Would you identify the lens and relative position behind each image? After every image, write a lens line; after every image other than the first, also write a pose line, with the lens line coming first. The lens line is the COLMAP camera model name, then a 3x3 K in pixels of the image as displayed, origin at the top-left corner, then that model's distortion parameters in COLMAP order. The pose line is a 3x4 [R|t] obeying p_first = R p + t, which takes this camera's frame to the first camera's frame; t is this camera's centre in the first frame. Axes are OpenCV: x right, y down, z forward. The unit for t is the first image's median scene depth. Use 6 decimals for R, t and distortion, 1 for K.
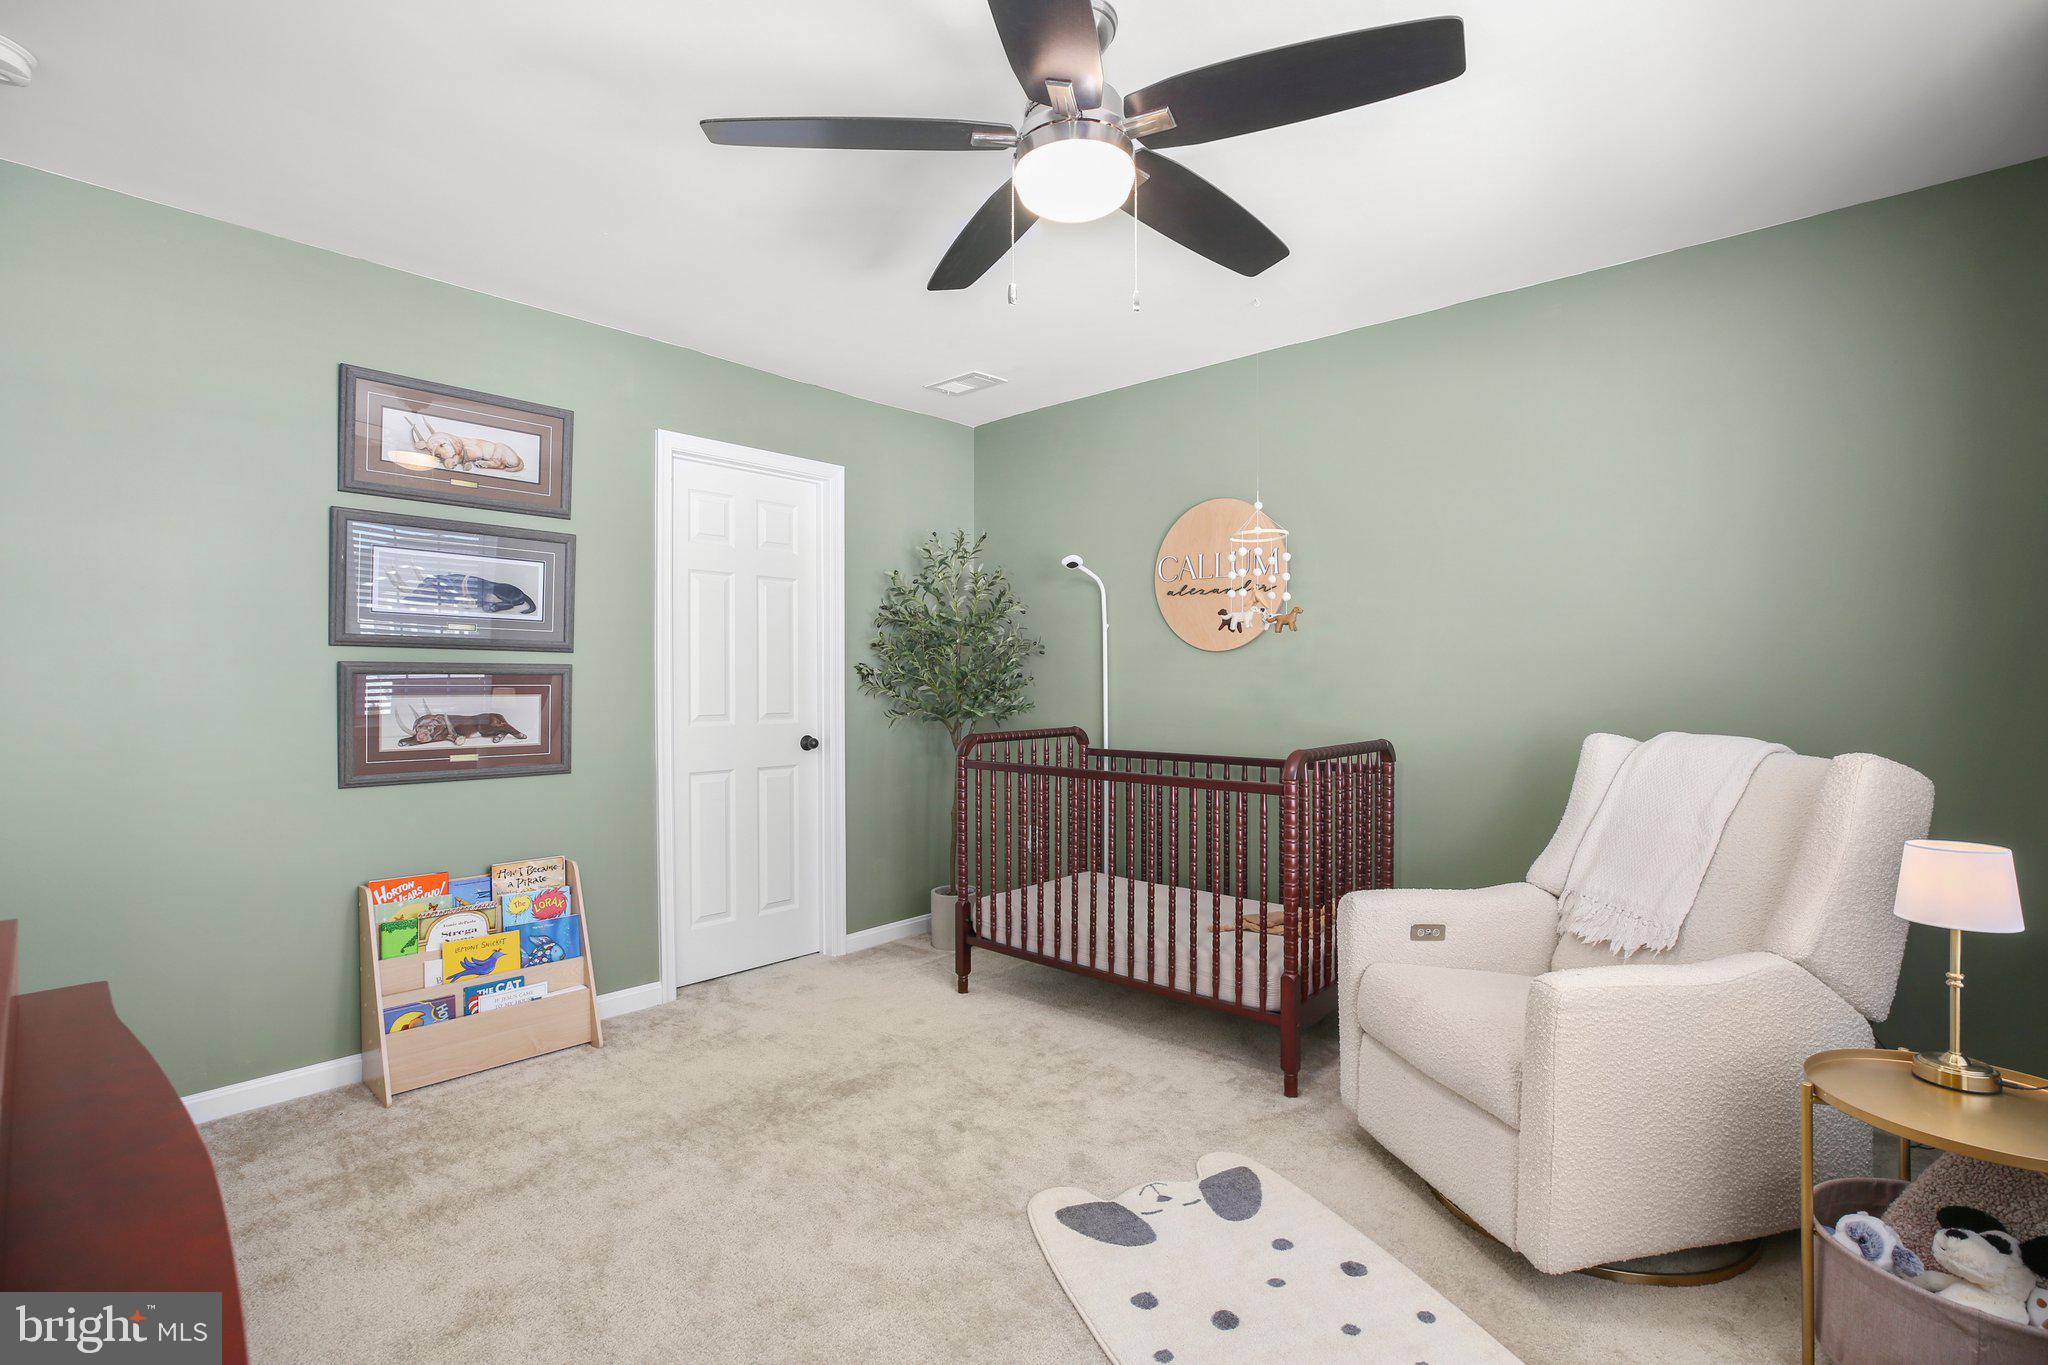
lens RADIAL K [[937.2, 0, 1034.2], [0, 937.2, 687.7], [0, 0, 1]] dist [-0.043190, 0.014909]
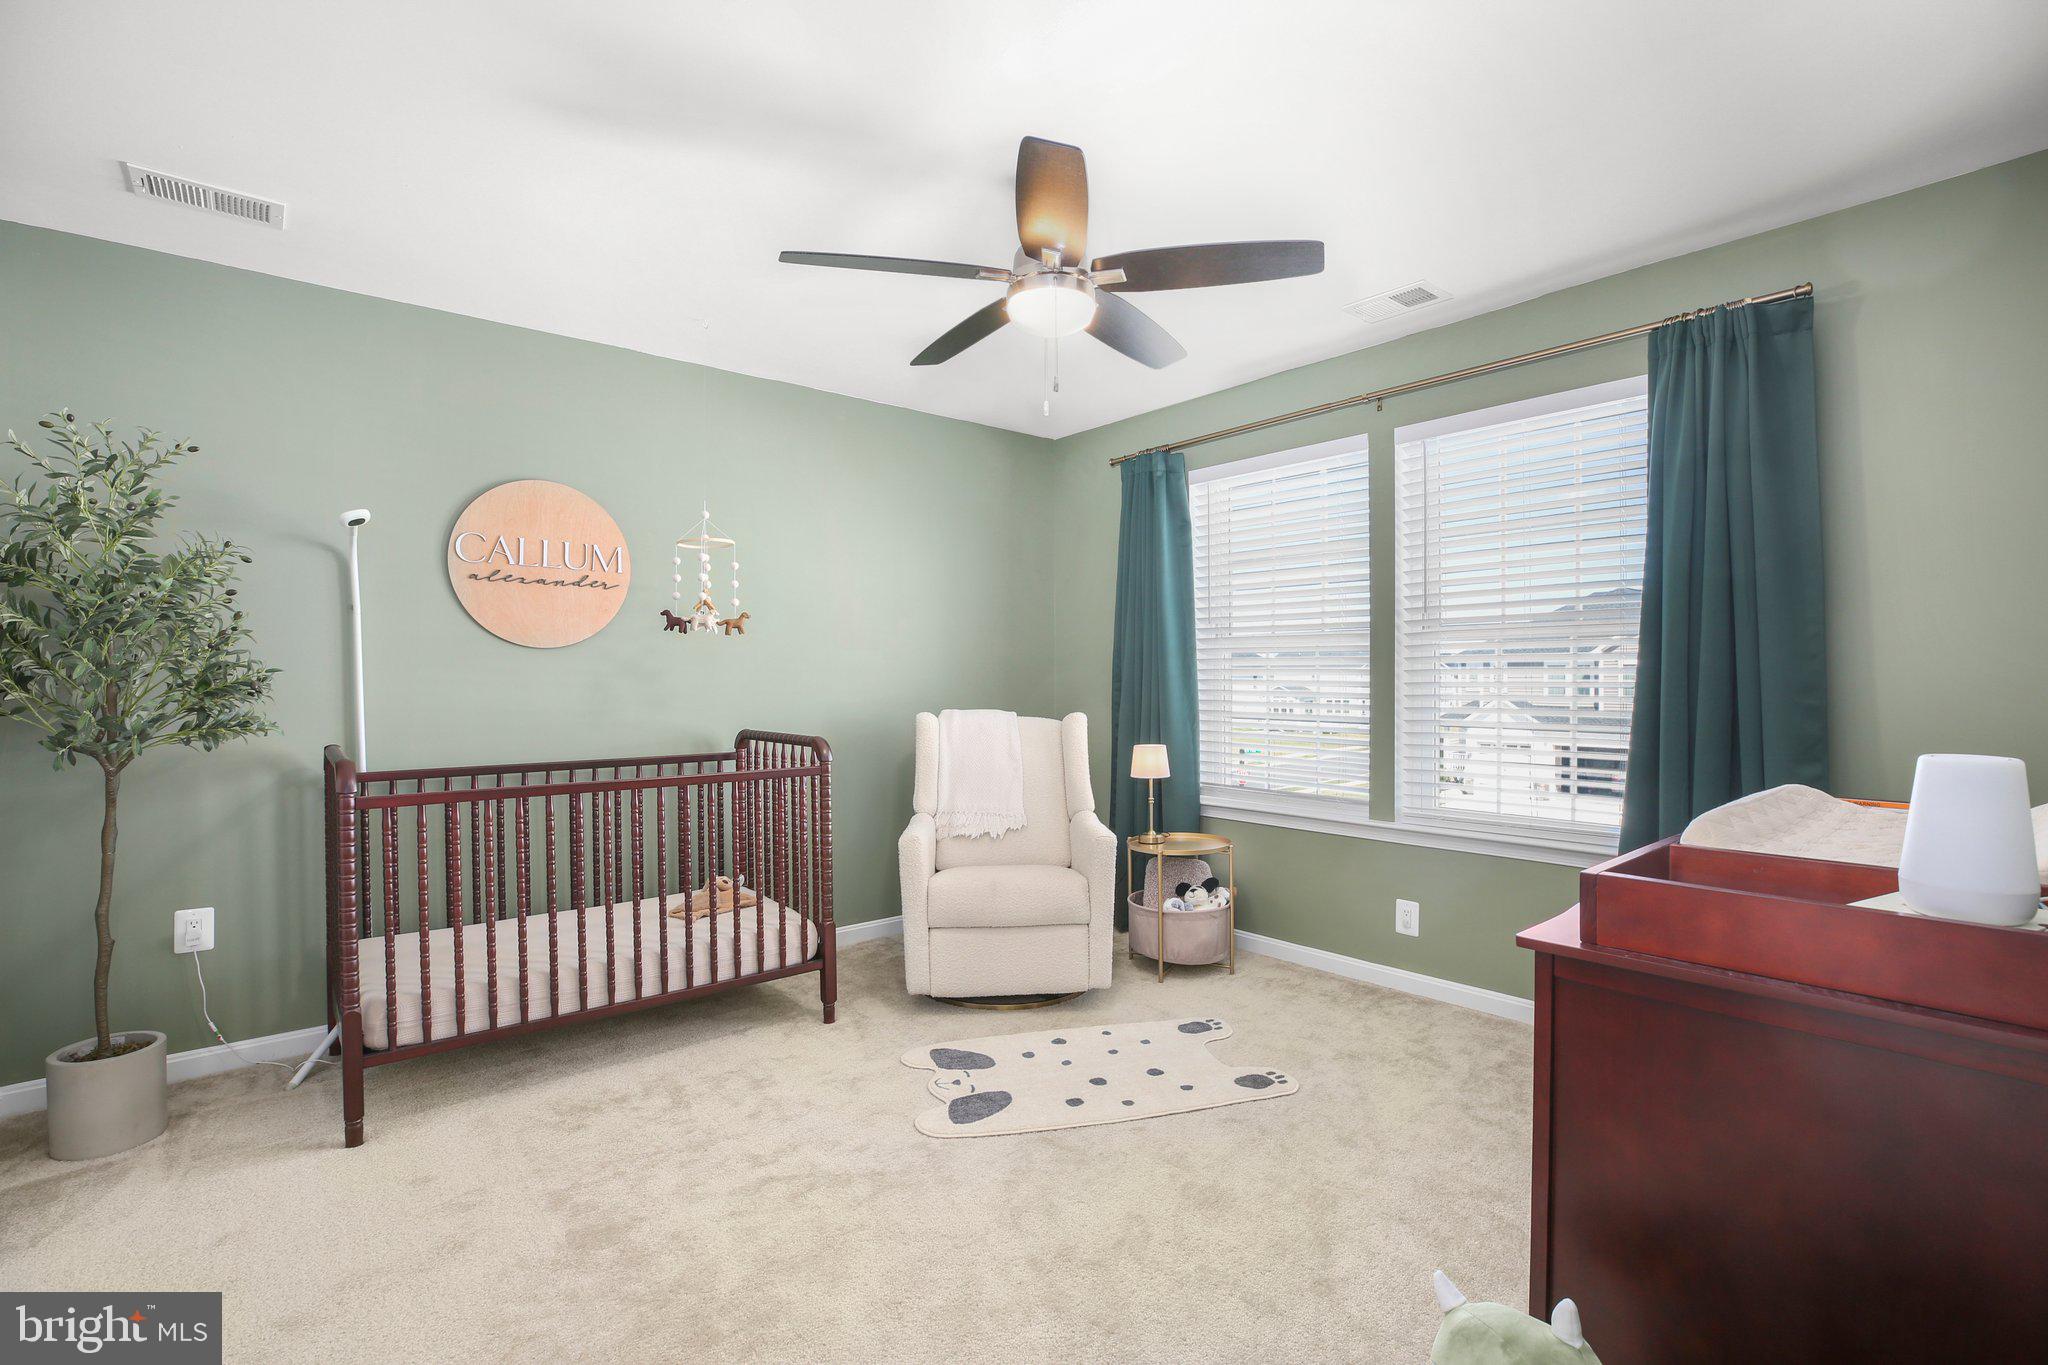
lens RADIAL K [[937.2, 0, 1034.2], [0, 937.2, 687.7], [0, 0, 1]] dist [-0.043190, 0.014909]
pose [[0.137314, -0.011401, 0.990462, -0.826034], [0.014427, 0.999851, 0.009509, -0.002314], [-0.990422, 0.012983, 0.137458, 0.528718]]
